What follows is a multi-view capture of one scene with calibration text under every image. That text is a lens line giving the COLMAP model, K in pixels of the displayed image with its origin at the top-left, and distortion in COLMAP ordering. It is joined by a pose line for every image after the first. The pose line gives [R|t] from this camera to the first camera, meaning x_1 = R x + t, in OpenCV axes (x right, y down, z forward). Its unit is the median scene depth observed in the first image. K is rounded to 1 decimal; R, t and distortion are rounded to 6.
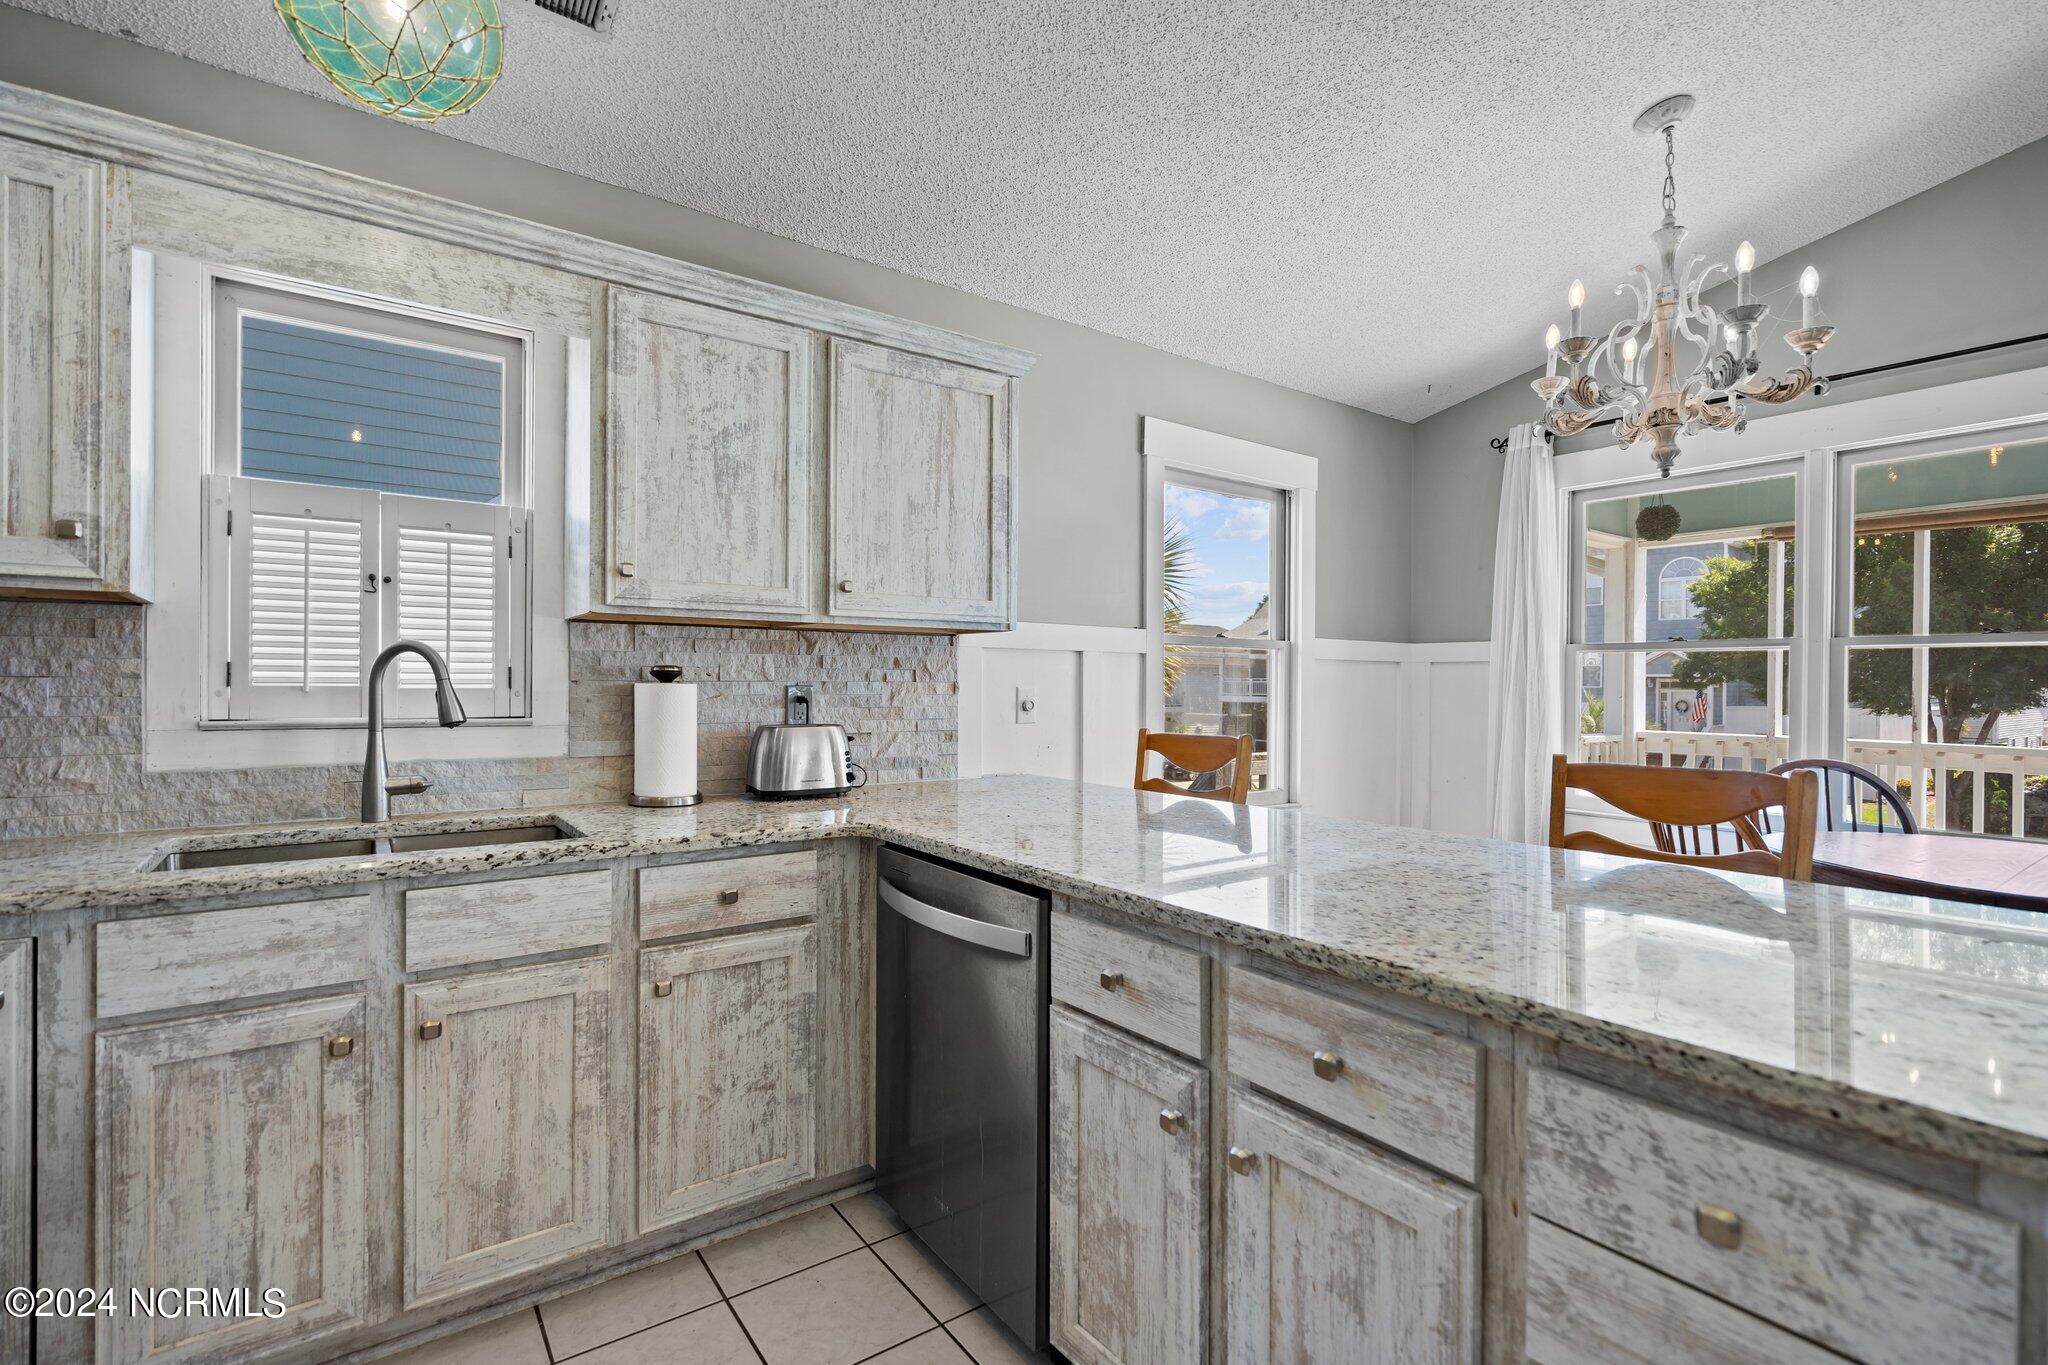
lens RADIAL K [[938.6, 0, 1024.0], [0, 938.6, 682.5], [0, 0, 1]] dist [0.002240, 0.000645]
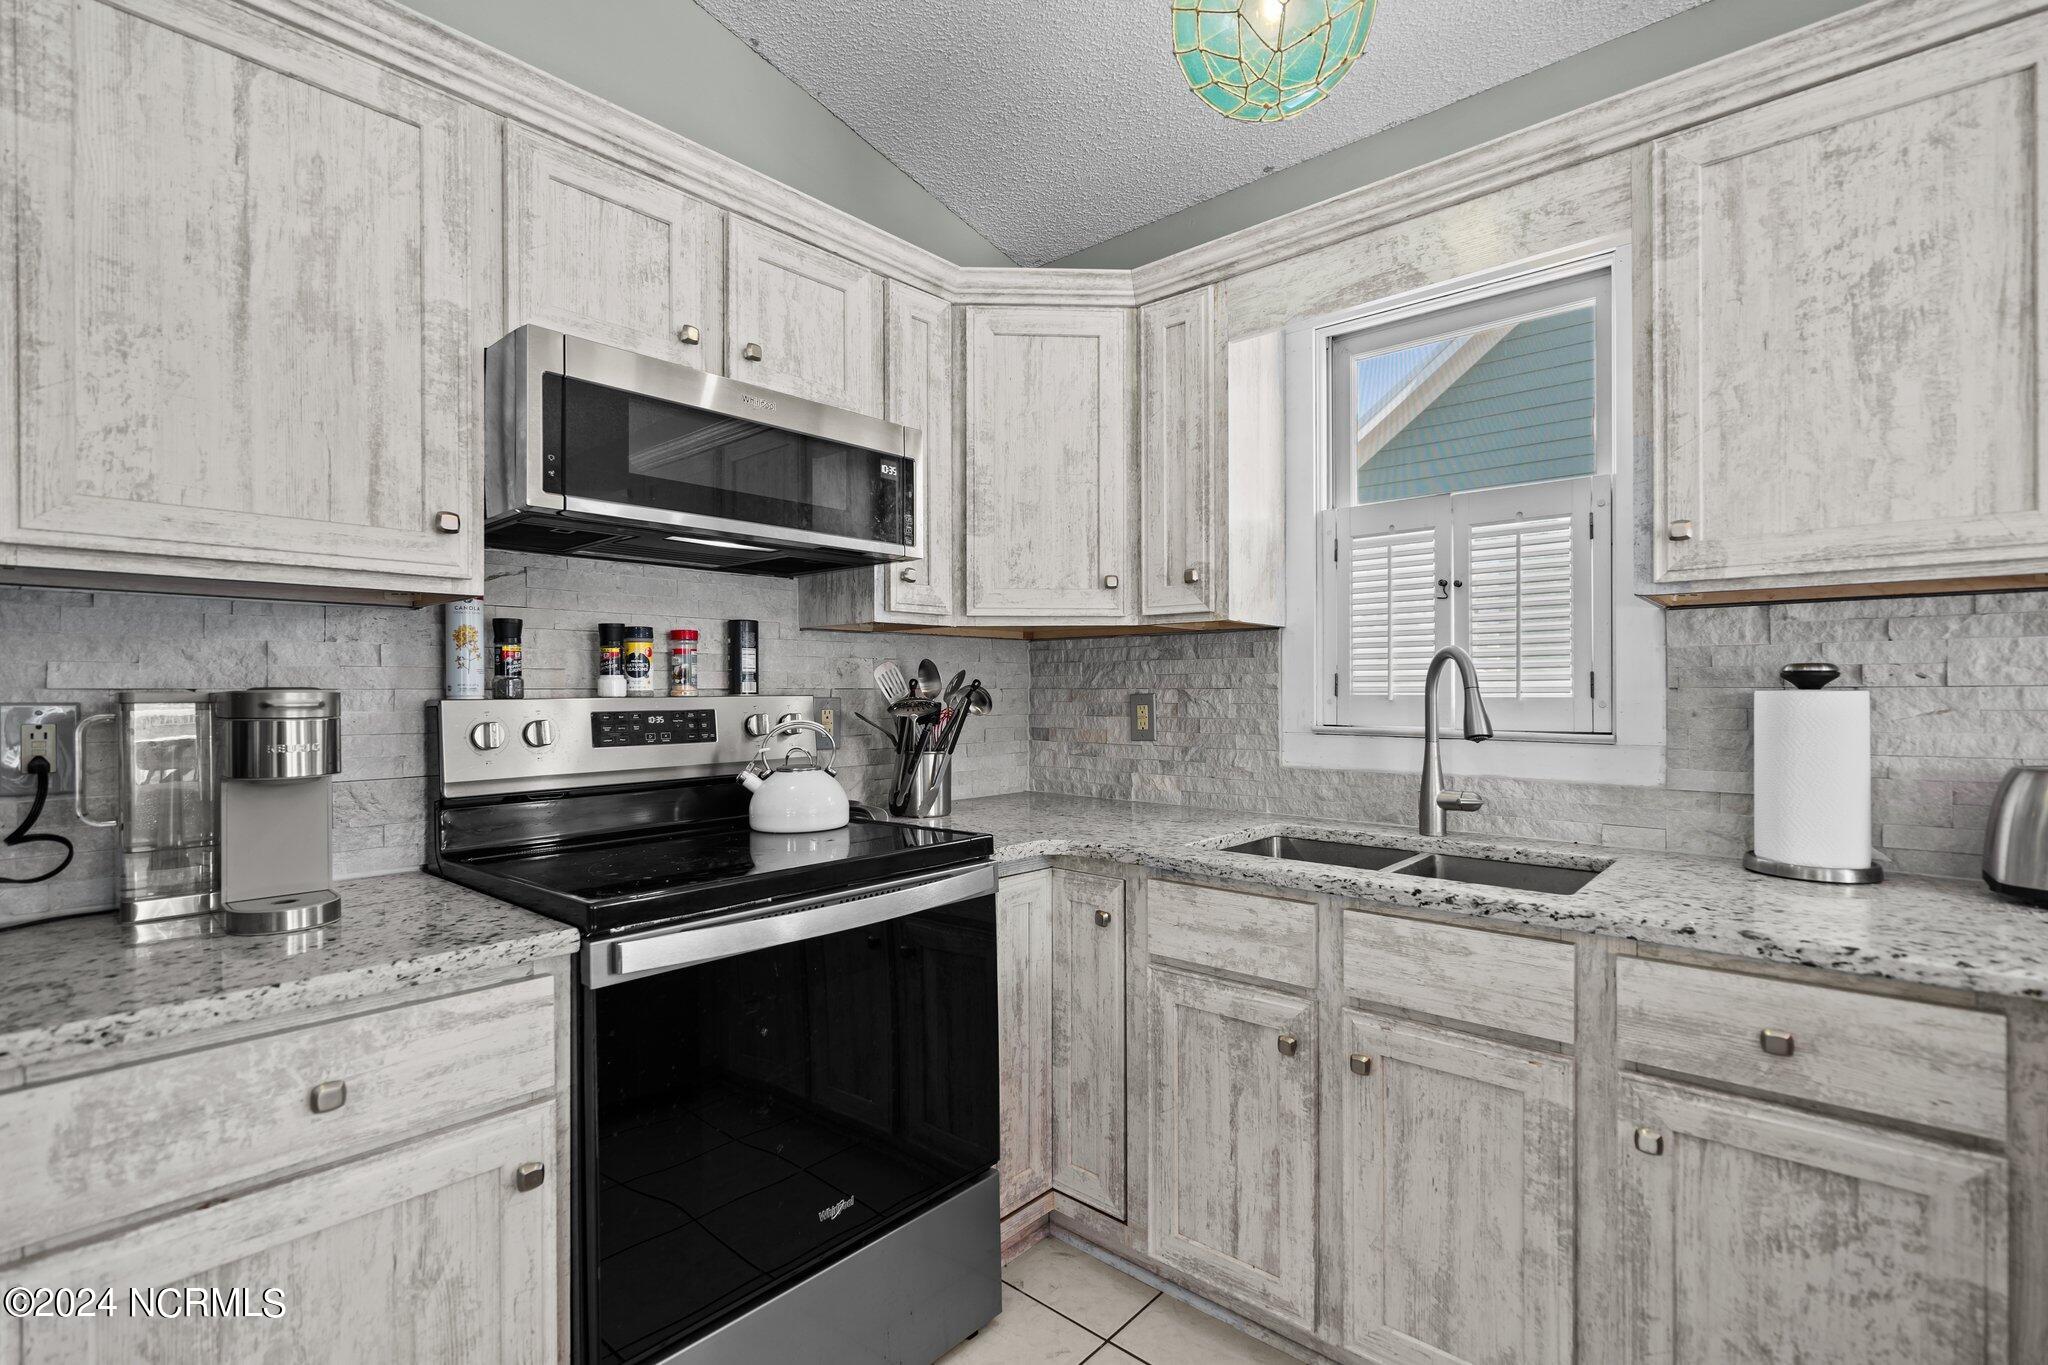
lens RADIAL K [[935.5, 0, 1002.6], [0, 935.5, 689.7], [0, 0, 1]] dist [-0.001486, 0.000236]
pose [[0.213269, -0.006872, -0.976969, 0.161745], [0.005278, 0.999969, -0.005882, 0.001493], [0.976979, -0.003902, 0.213298, 0.368670]]
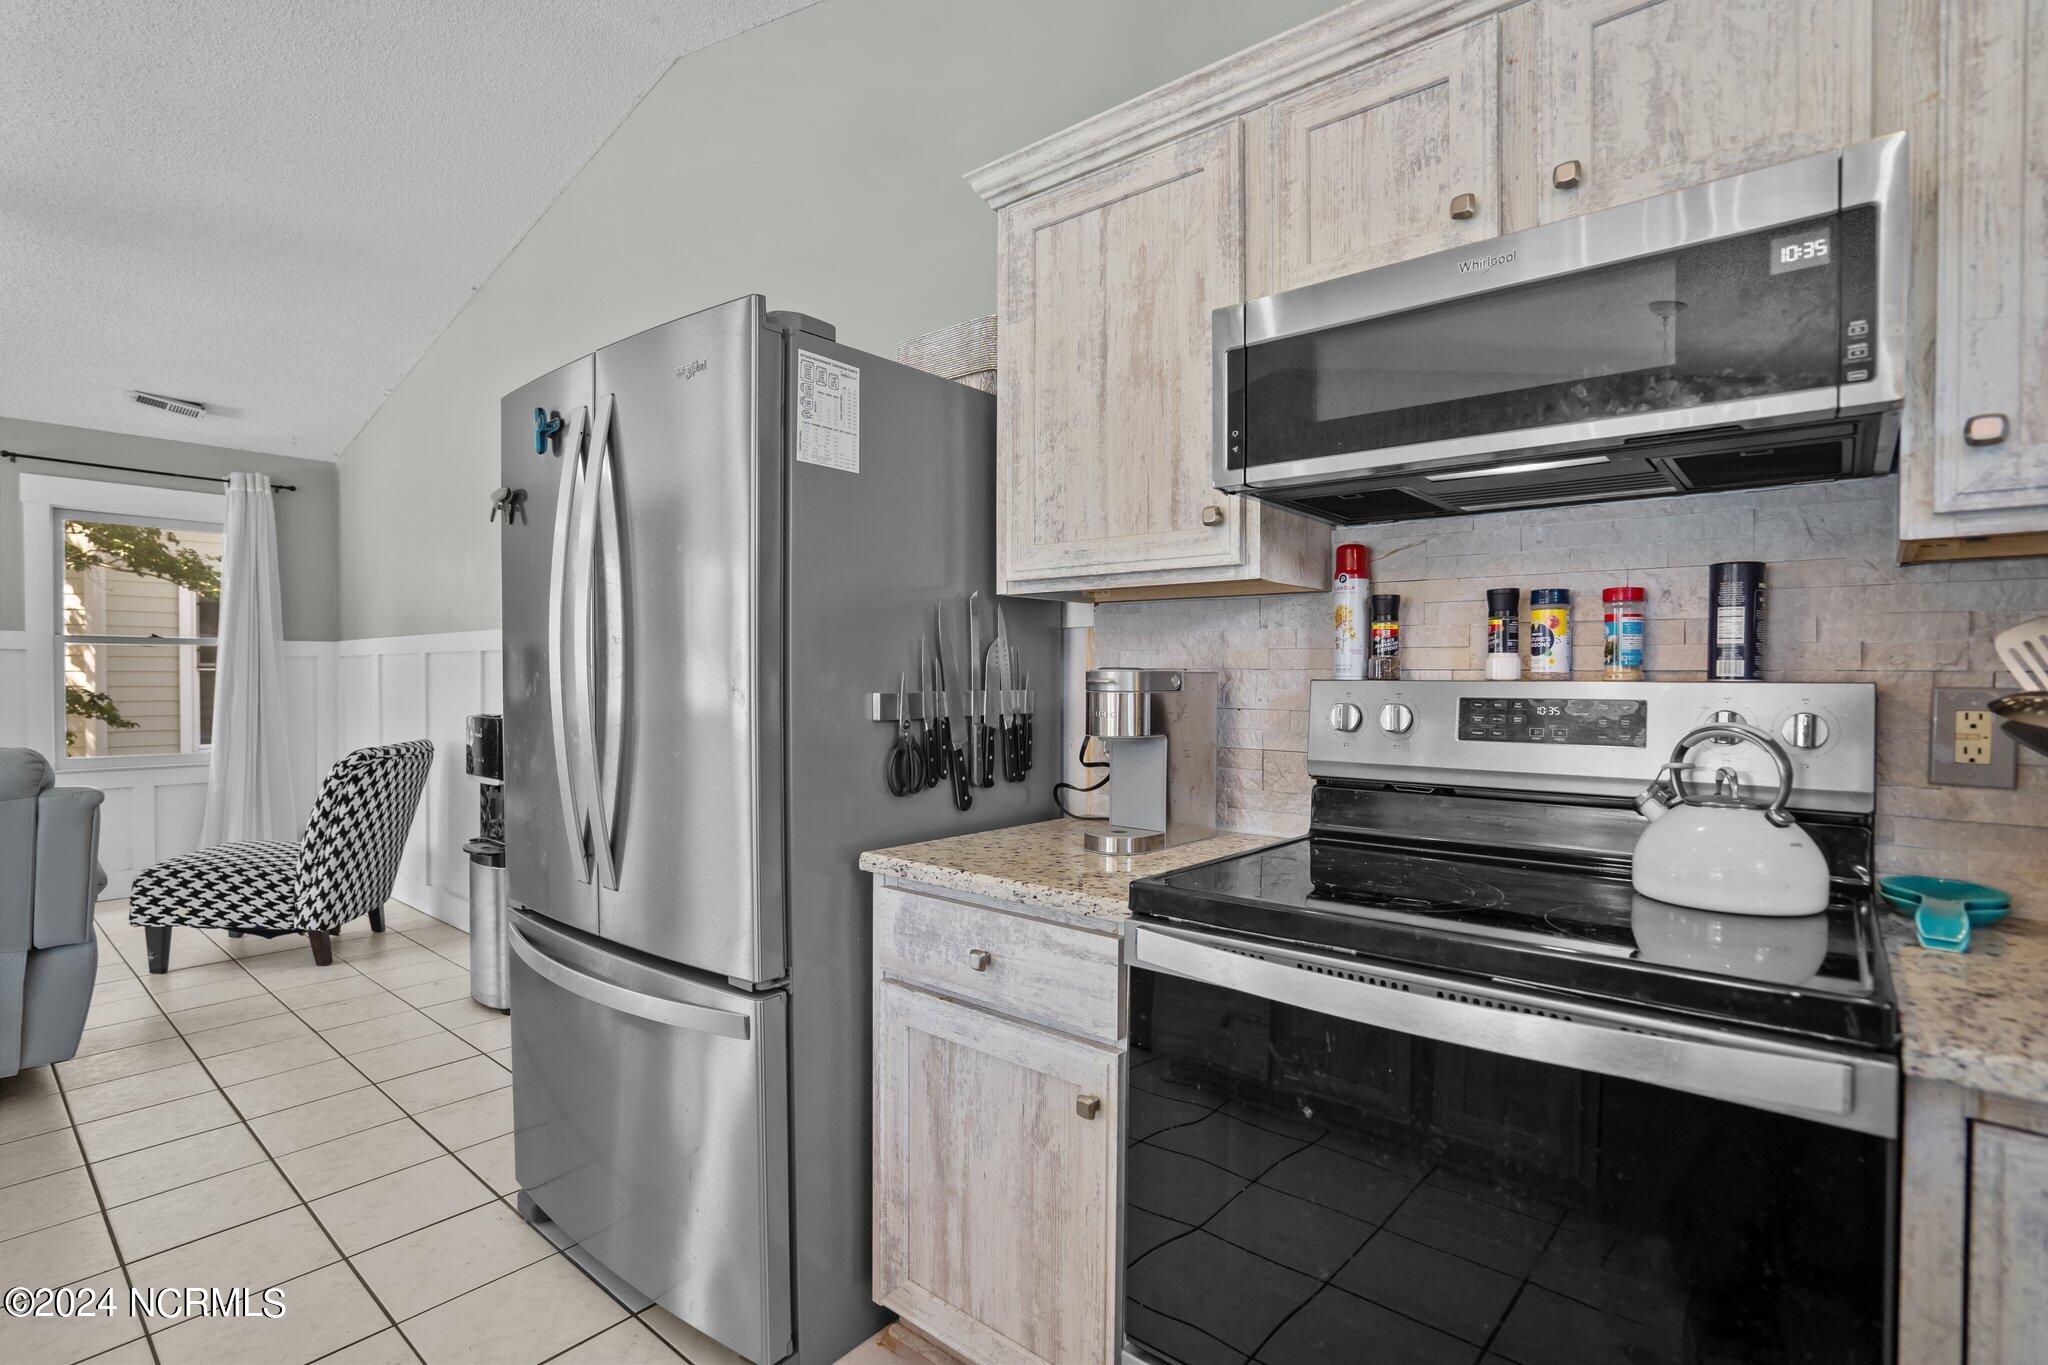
lens RADIAL K [[950.7, 0, 1018.1], [0, 950.7, 687.4], [0, 0, 1]] dist [-0.058794, 0.020959]
pose [[-0.967713, -0.005744, -0.251990, -0.253095], [-0.009715, 0.999847, 0.014517, 0.000022], [0.251868, 0.016496, -0.967621, 0.808274]]
